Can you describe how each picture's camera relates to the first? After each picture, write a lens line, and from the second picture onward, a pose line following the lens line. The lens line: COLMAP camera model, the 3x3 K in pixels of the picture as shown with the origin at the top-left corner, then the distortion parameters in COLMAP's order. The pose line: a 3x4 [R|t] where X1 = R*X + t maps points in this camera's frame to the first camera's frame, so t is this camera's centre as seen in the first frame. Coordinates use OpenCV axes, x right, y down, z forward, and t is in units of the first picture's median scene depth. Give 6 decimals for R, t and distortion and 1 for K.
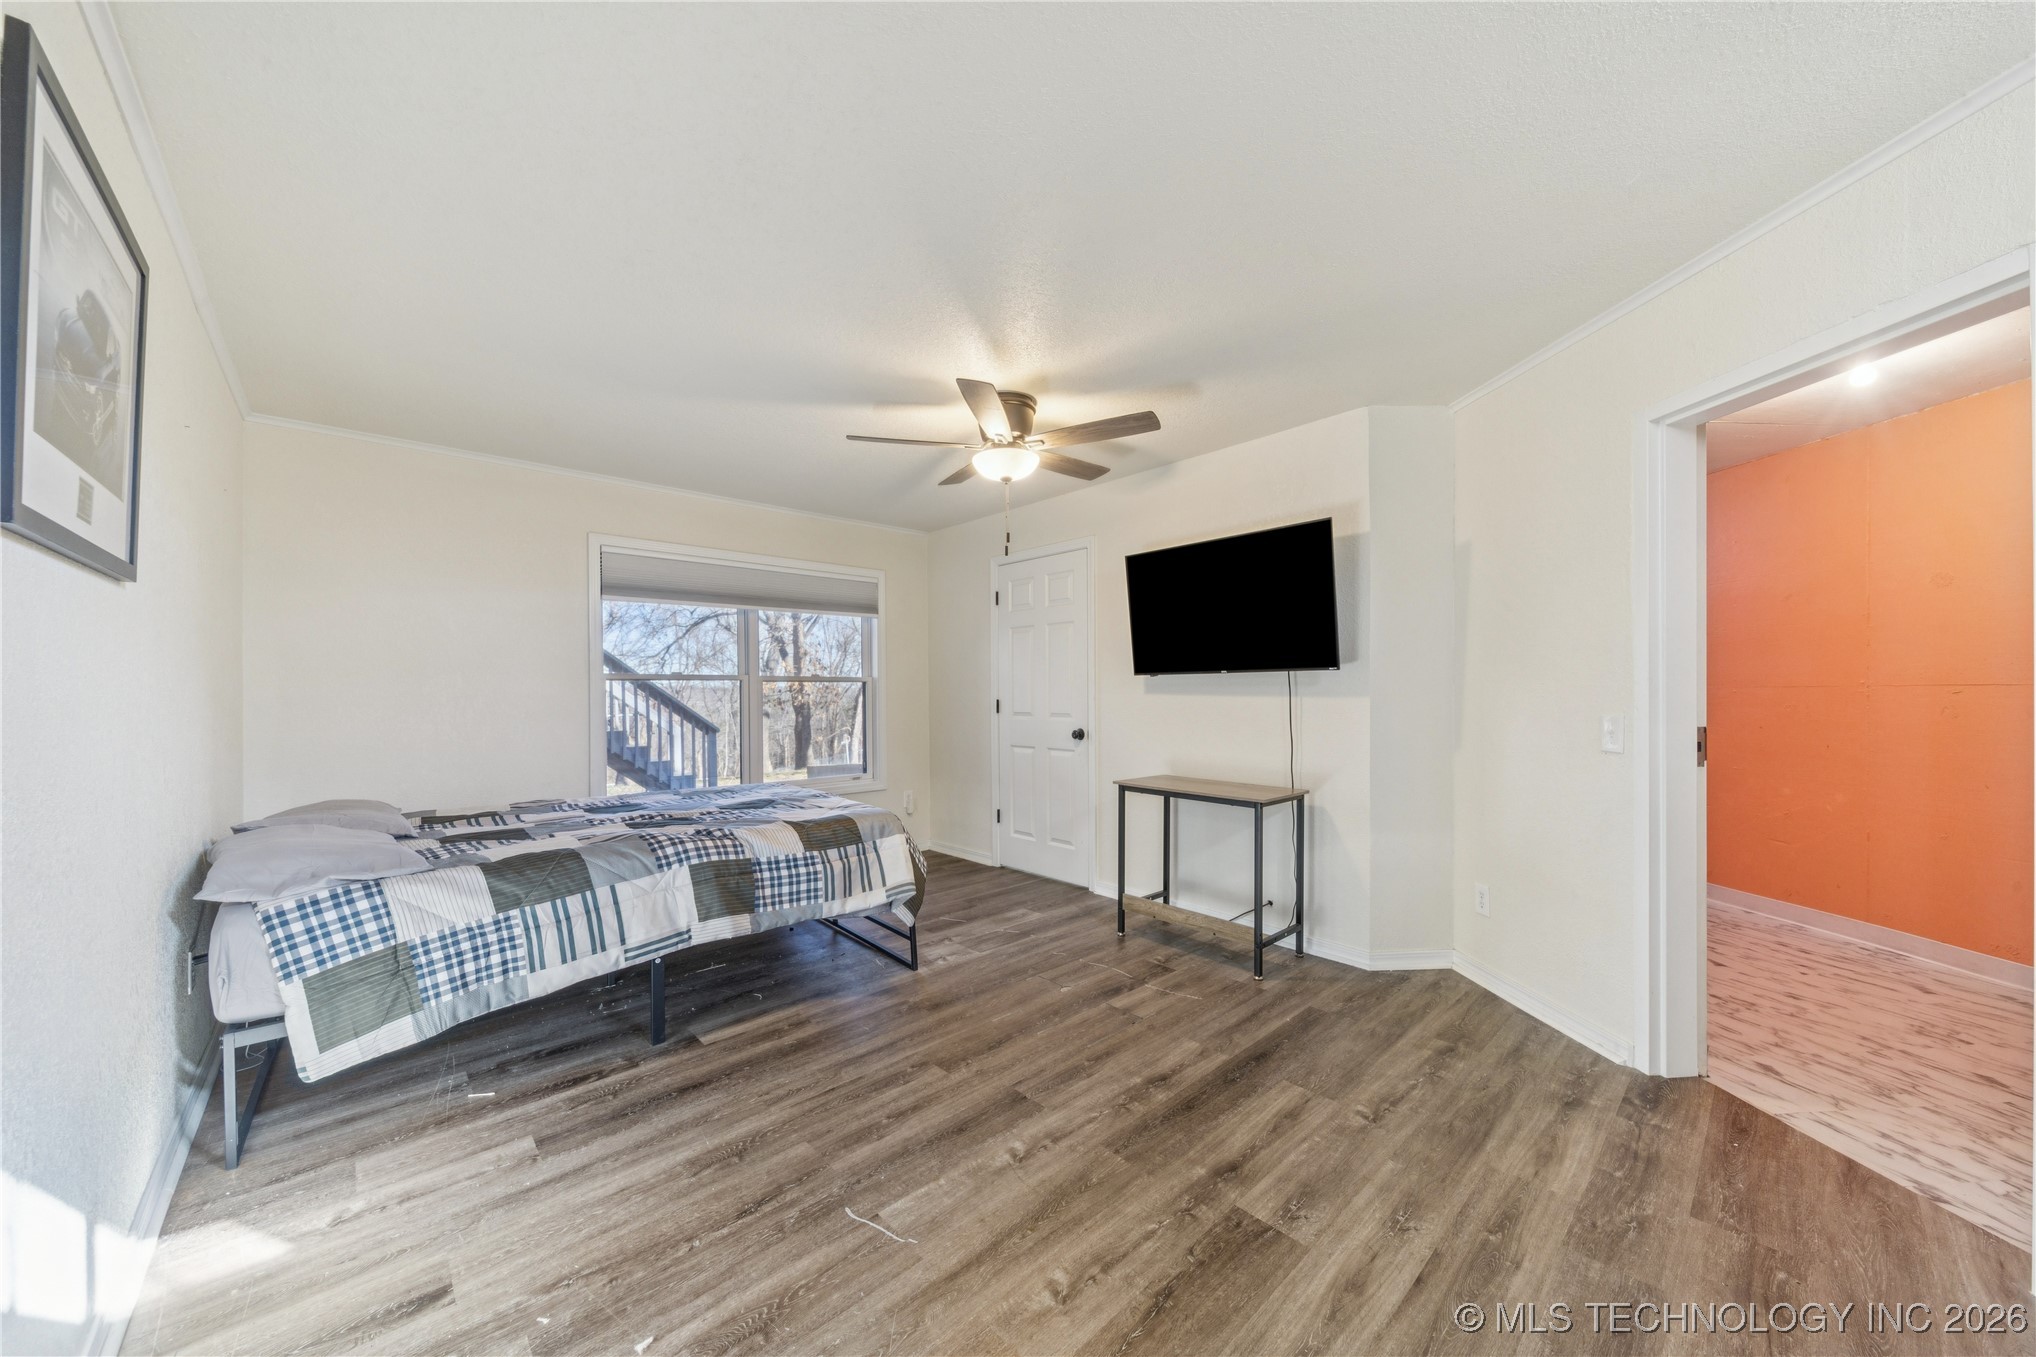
lens RADIAL K [[718.3, 0, 1022.6], [0, 718.3, 682.0], [0, 0, 1]] dist [0.000904, -0.001516]
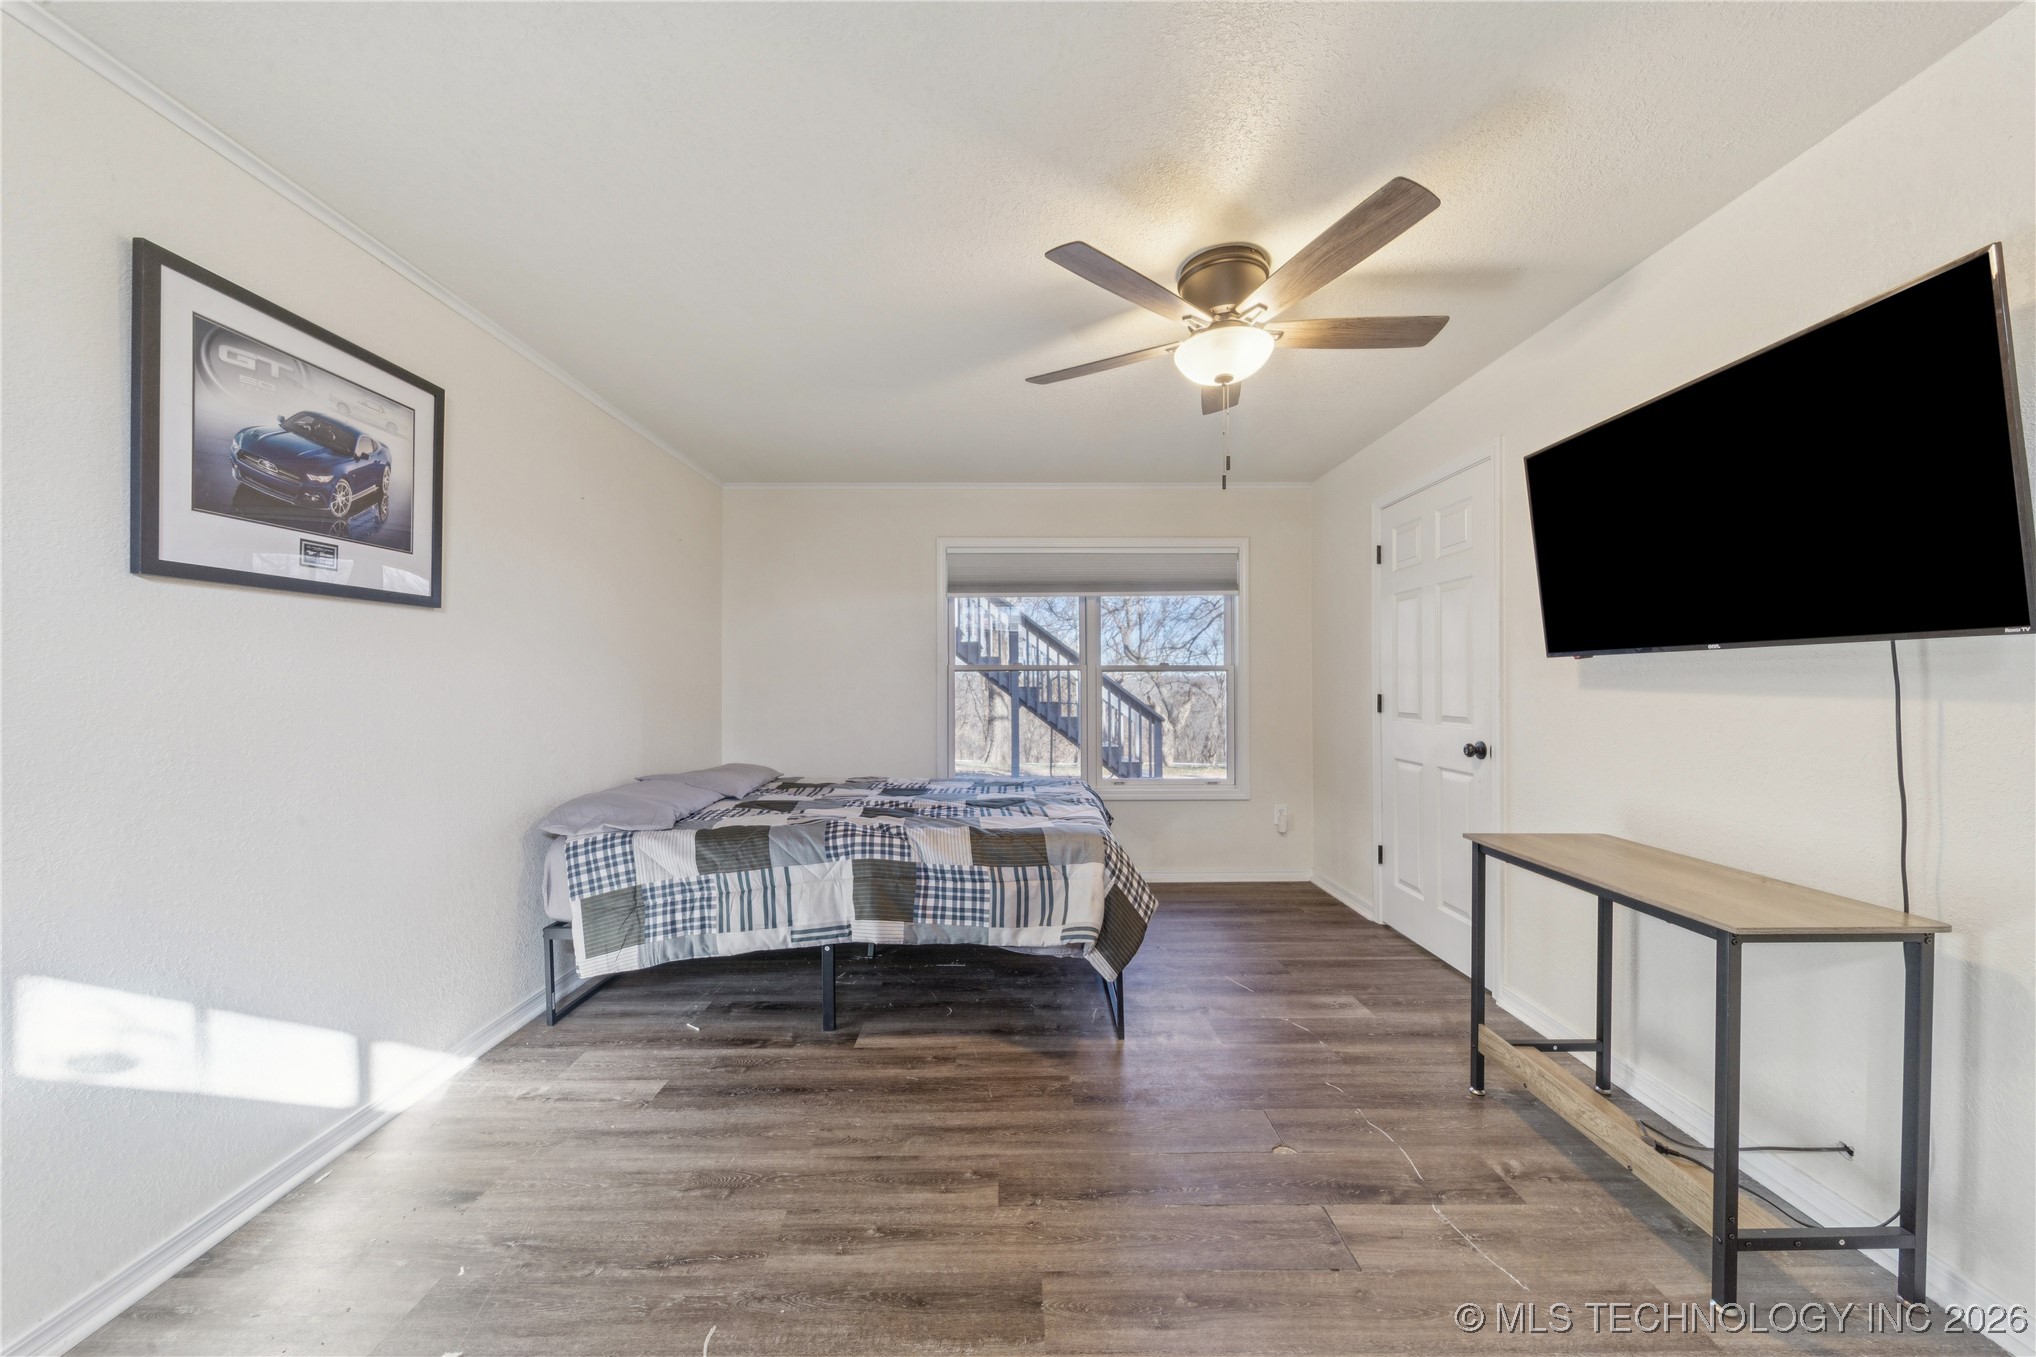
lens RADIAL K [[718.3, 0, 1013.5], [0, 718.3, 678.1], [0, 0, 1]] dist [0.000904, -0.001516]
pose [[0.735384, 0.000123, -0.677651, 0.367748], [0.006946, 0.999946, 0.007719, 0.000400], [0.677615, -0.010383, 0.735344, 0.431724]]
